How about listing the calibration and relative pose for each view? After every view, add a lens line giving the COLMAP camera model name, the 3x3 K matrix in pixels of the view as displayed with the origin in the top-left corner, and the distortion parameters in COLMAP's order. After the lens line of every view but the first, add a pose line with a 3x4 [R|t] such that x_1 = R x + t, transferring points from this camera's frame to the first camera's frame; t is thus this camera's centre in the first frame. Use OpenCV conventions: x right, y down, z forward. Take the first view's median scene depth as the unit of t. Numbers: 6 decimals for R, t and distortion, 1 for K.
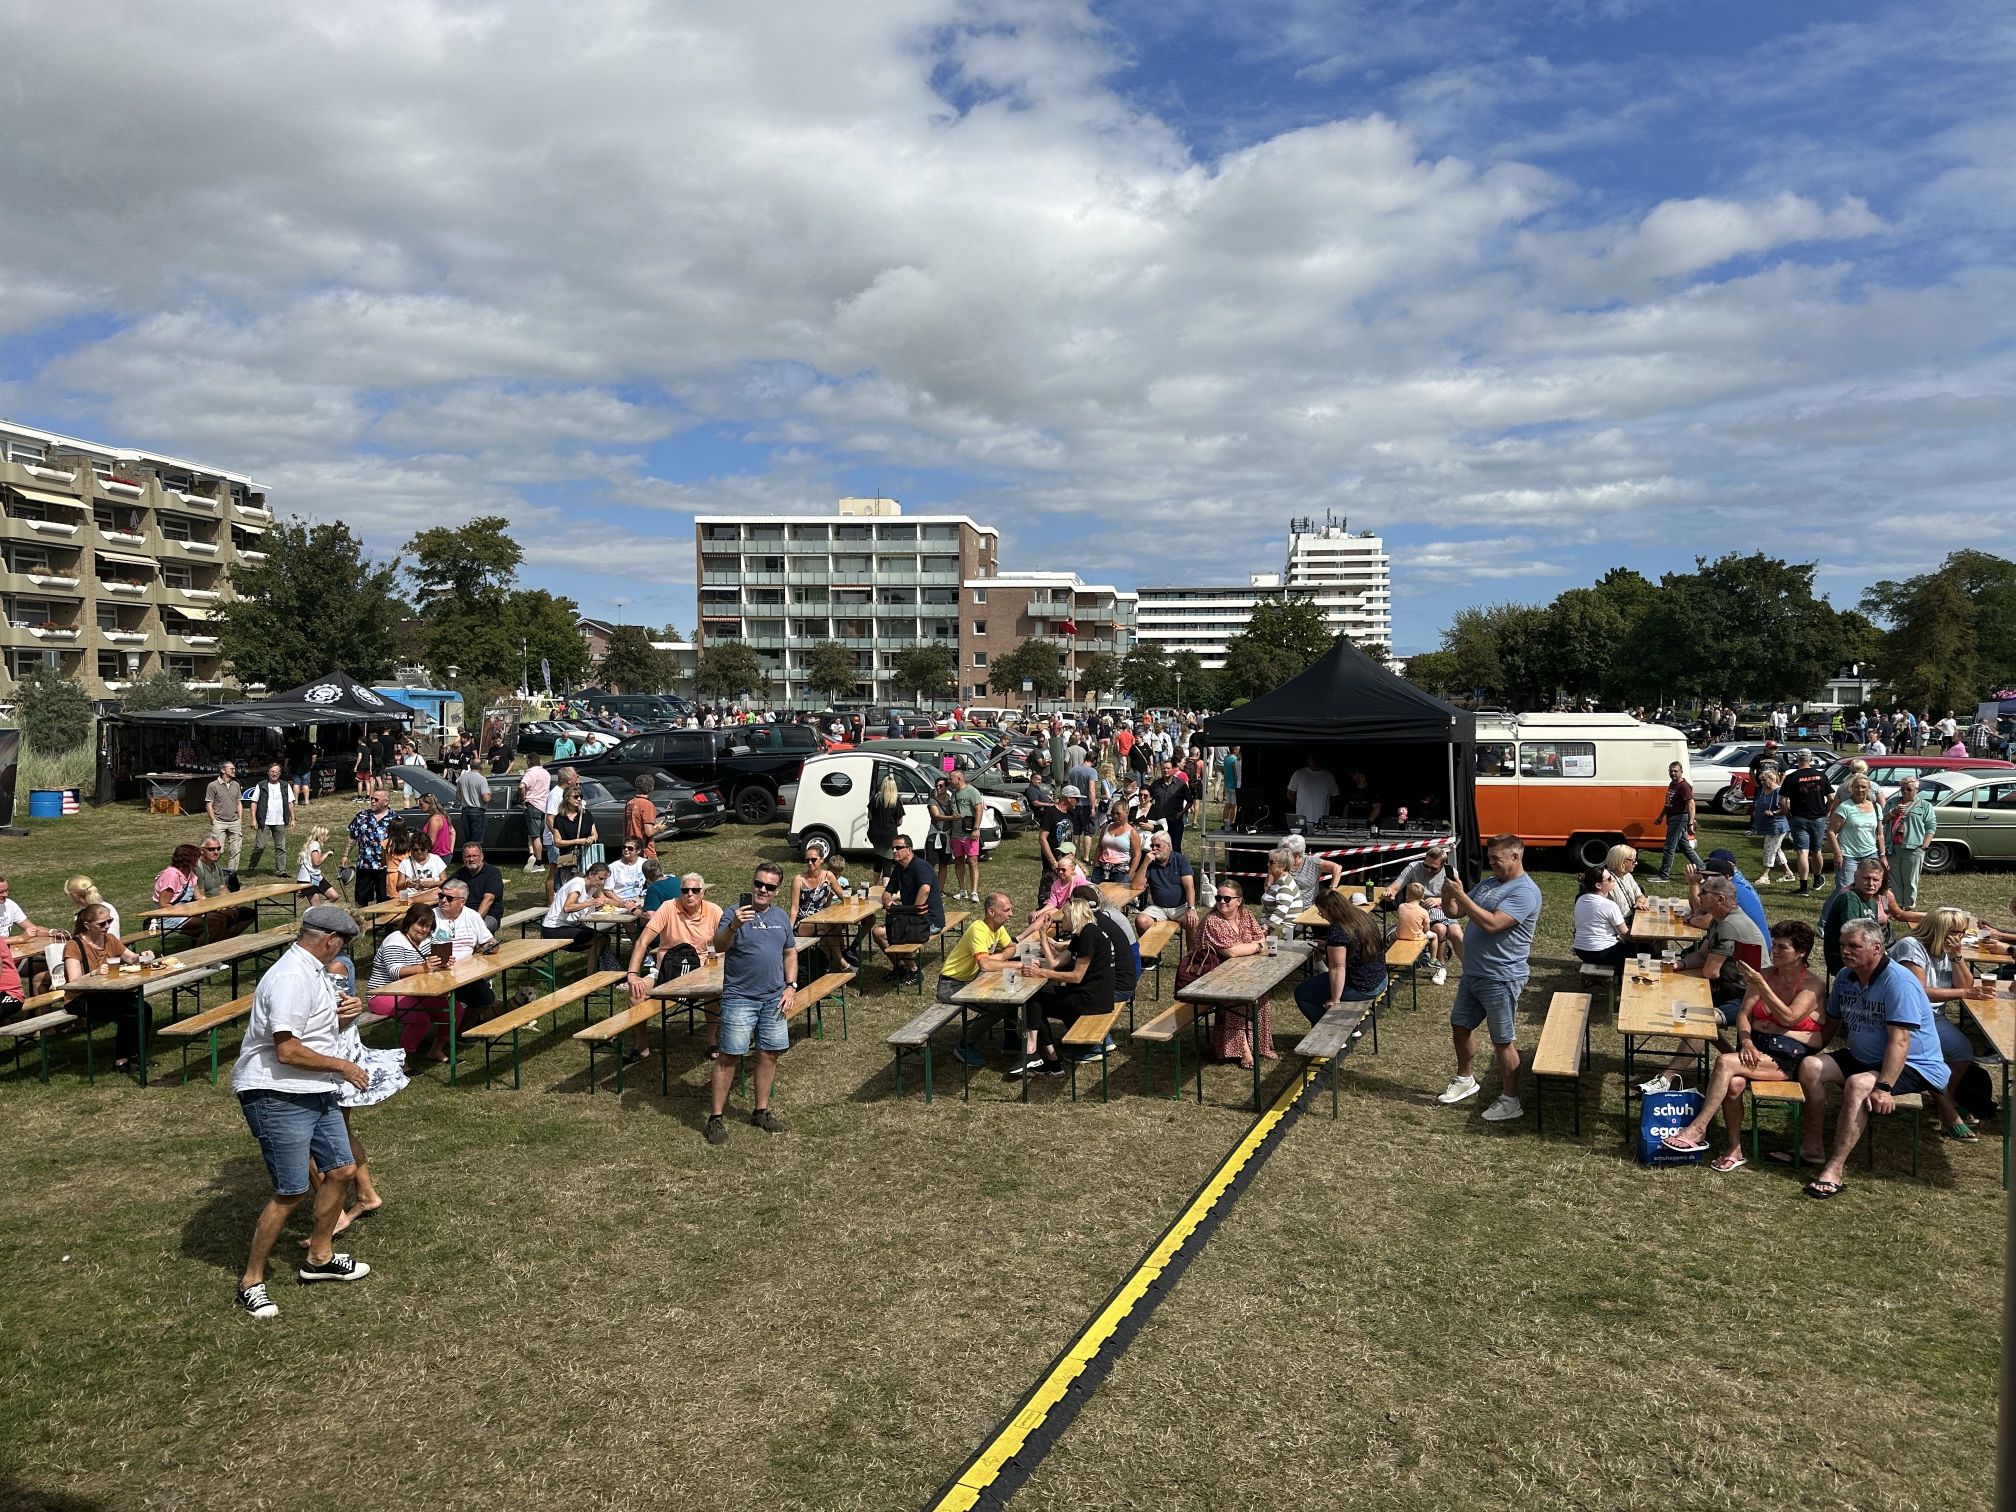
lens RADIAL K [[1401.0, 0, 1001.4], [0, 1401.0, 765.5], [0, 0, 1]] dist [0.134828, -0.198058]
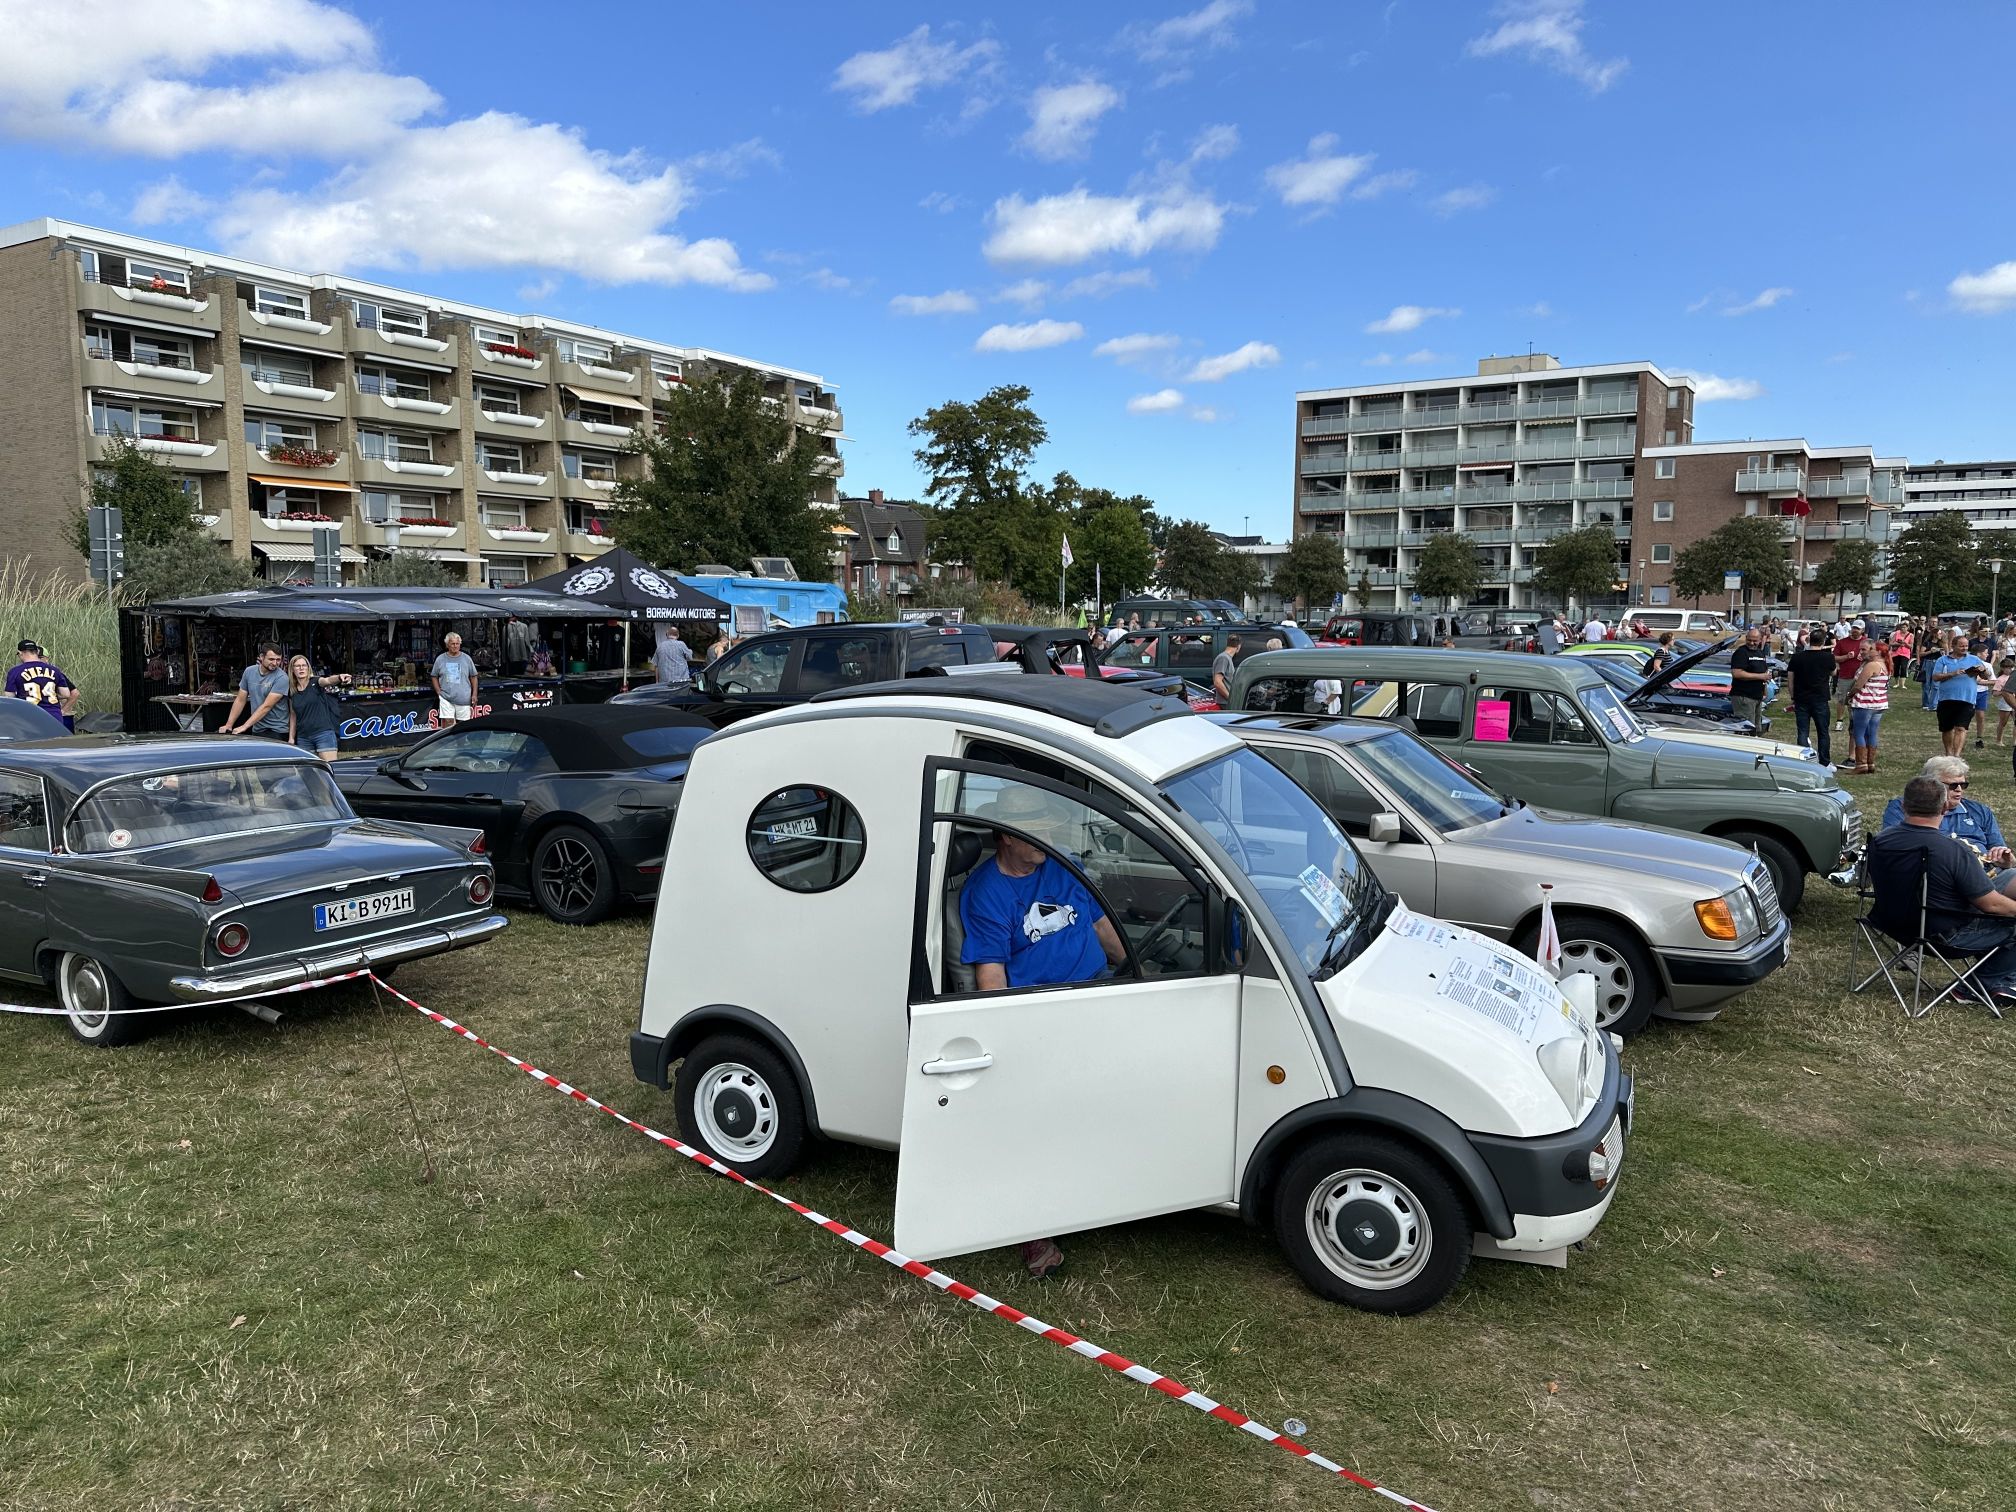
lens RADIAL K [[1411.0, 0, 1039.3], [0, 1411.0, 761.8], [0, 0, 1]] dist [0.060284, -0.067055]
pose [[0.909725, 0.040632, -0.413219, 0.003038], [-0.017129, 0.998026, 0.060426, -0.006526], [0.414858, -0.047893, 0.908625, 0.233716]]
